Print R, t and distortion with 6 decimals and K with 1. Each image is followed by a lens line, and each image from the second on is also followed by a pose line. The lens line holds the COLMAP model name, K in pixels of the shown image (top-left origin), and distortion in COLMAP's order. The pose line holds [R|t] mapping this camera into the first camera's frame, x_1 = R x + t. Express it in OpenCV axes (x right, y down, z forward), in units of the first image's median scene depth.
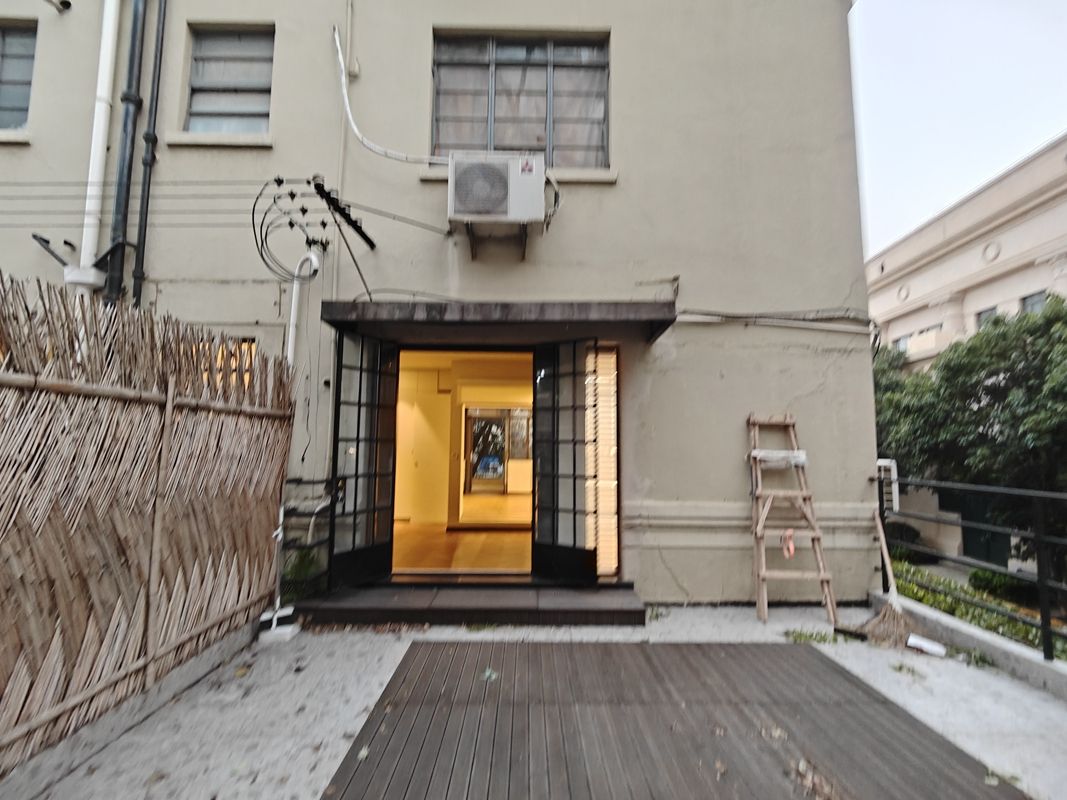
lens RADIAL K [[466.2, 0, 534.9], [0, 466.2, 398.0], [0, 0, 1]] dist [0.019340, -0.012734]
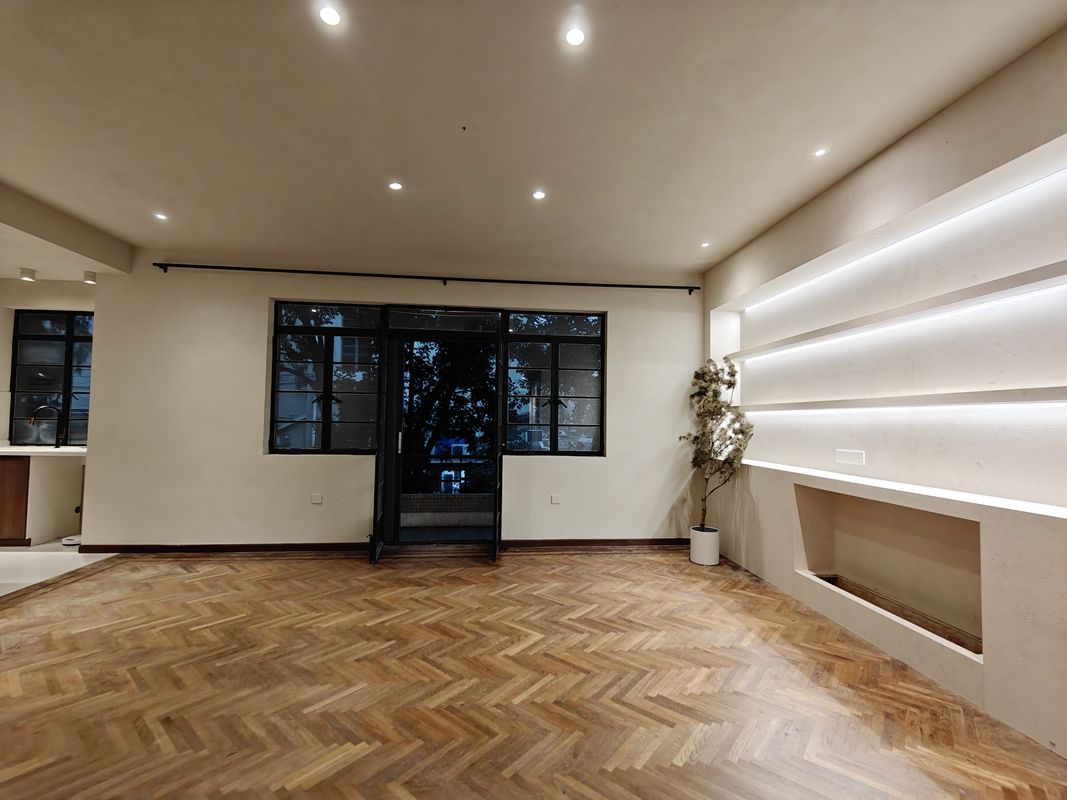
lens RADIAL K [[466.2, 0, 534.9], [0, 466.2, 398.0], [0, 0, 1]] dist [0.019340, -0.012734]
pose [[0.997174, 0.001542, 0.075116, -0.095585], [-0.005557, 0.998565, 0.053262, 0.119773], [-0.074927, -0.053529, 0.995751, 1.067684]]
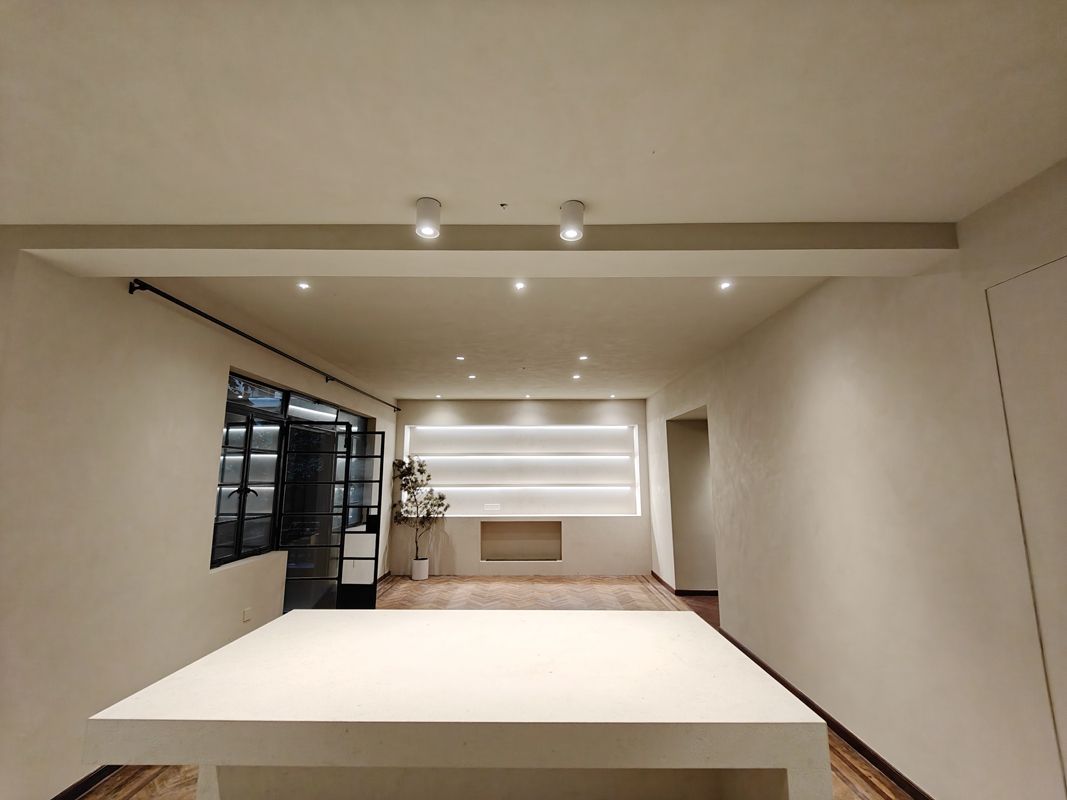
lens RADIAL K [[466.2, 0, 534.9], [0, 466.2, 398.0], [0, 0, 1]] dist [0.019340, -0.012734]
pose [[0.014230, 0.145806, 0.989211, -0.870608], [-0.097303, 0.984817, -0.143759, 0.095123], [-0.995153, -0.094208, 0.028201, 1.385195]]
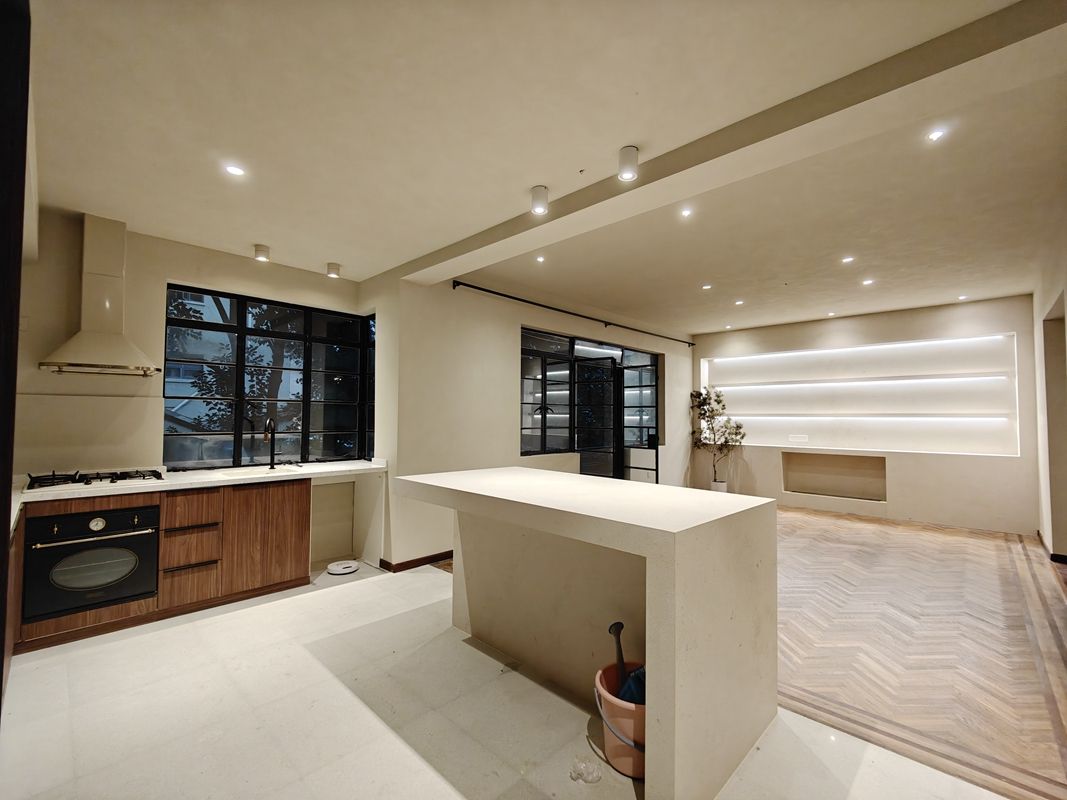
lens RADIAL K [[466.2, 0, 534.9], [0, 466.2, 398.0], [0, 0, 1]] dist [0.019340, -0.012734]
pose [[0.701568, 0.016520, 0.712411, -0.894634], [-0.065659, 0.996977, 0.041540, 0.106151], [-0.709571, -0.075919, 0.700532, 1.189180]]
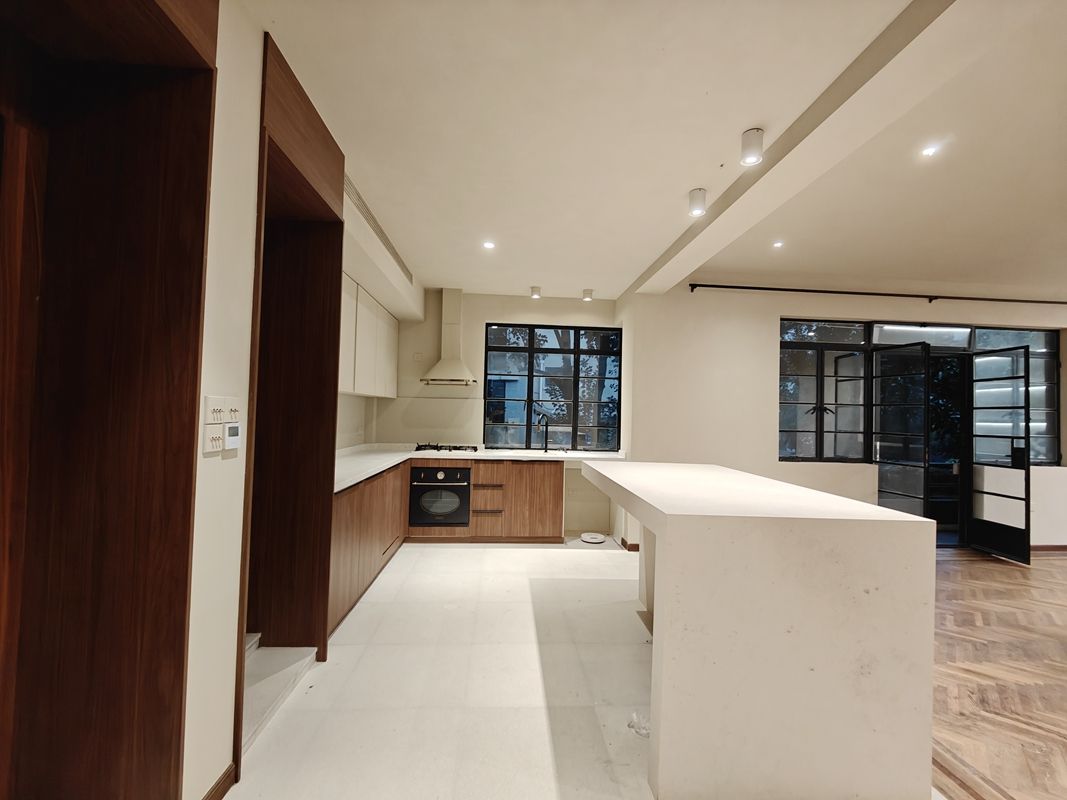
lens RADIAL K [[466.2, 0, 534.9], [0, 466.2, 398.0], [0, 0, 1]] dist [0.019340, -0.012734]
pose [[0.998220, 0.010466, 0.058717, -0.780119], [-0.014247, 0.997825, 0.064354, 0.101196], [-0.057916, -0.065076, 0.996198, 1.072207]]
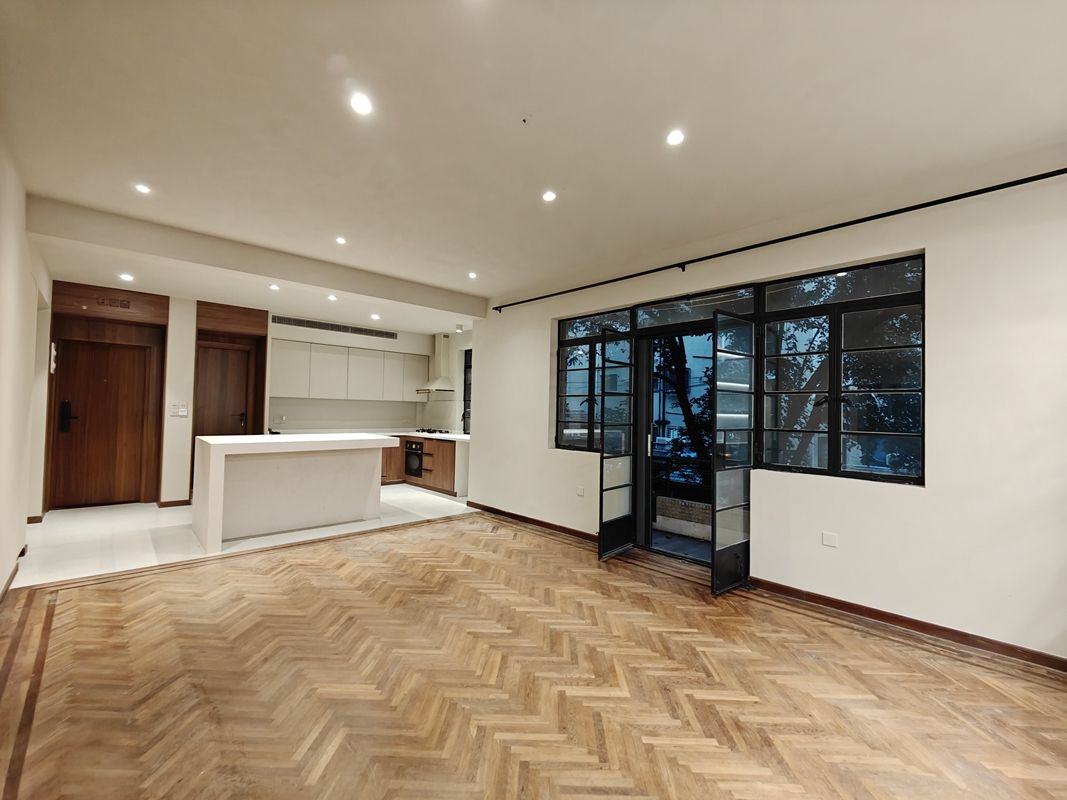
lens RADIAL K [[462.8, 0, 534.4], [0, 462.8, 396.2], [0, 0, 1]] dist [0.018300, -0.012362]
pose [[0.672732, -0.027610, -0.739371, 0.122759], [0.064144, 0.997717, 0.021105, 0.129039], [0.737101, -0.061624, 0.672967, 1.196933]]
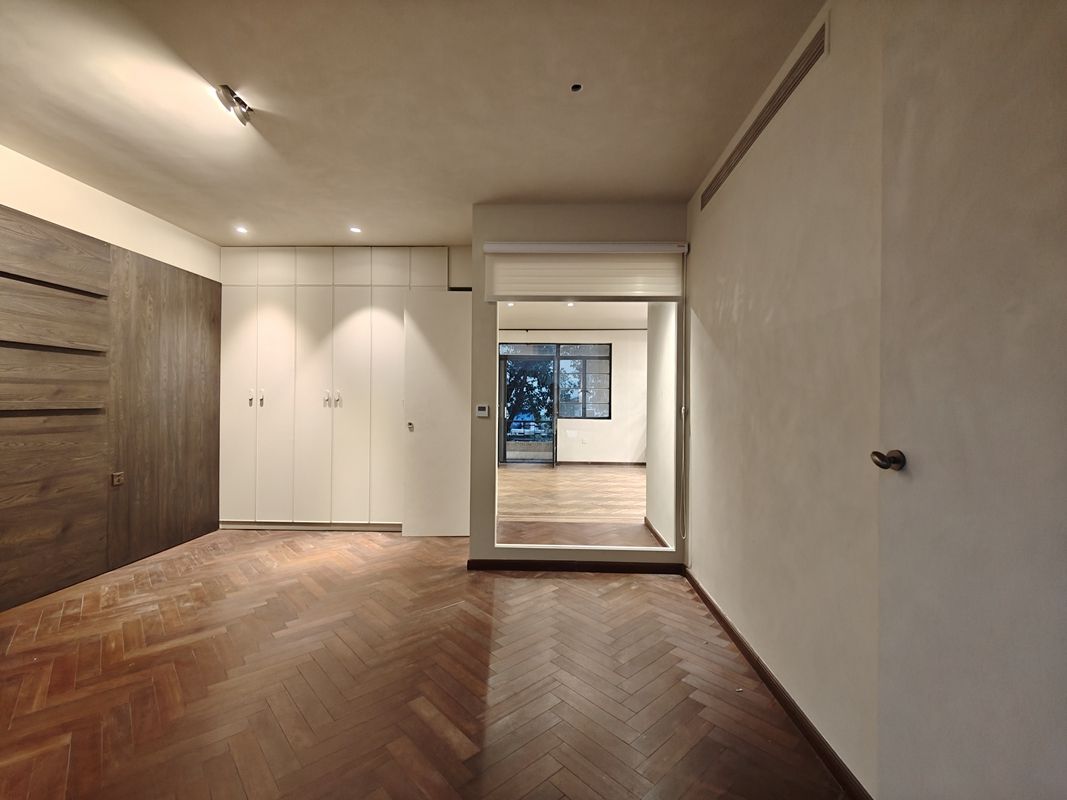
lens RADIAL K [[466.2, 0, 534.9], [0, 466.2, 398.0], [0, 0, 1]] dist [0.019340, -0.012734]
pose [[0.998323, -0.005001, -0.057668, -0.079522], [0.010274, 0.995751, 0.091513, 0.063043], [0.056966, -0.091952, 0.994133, 0.469610]]
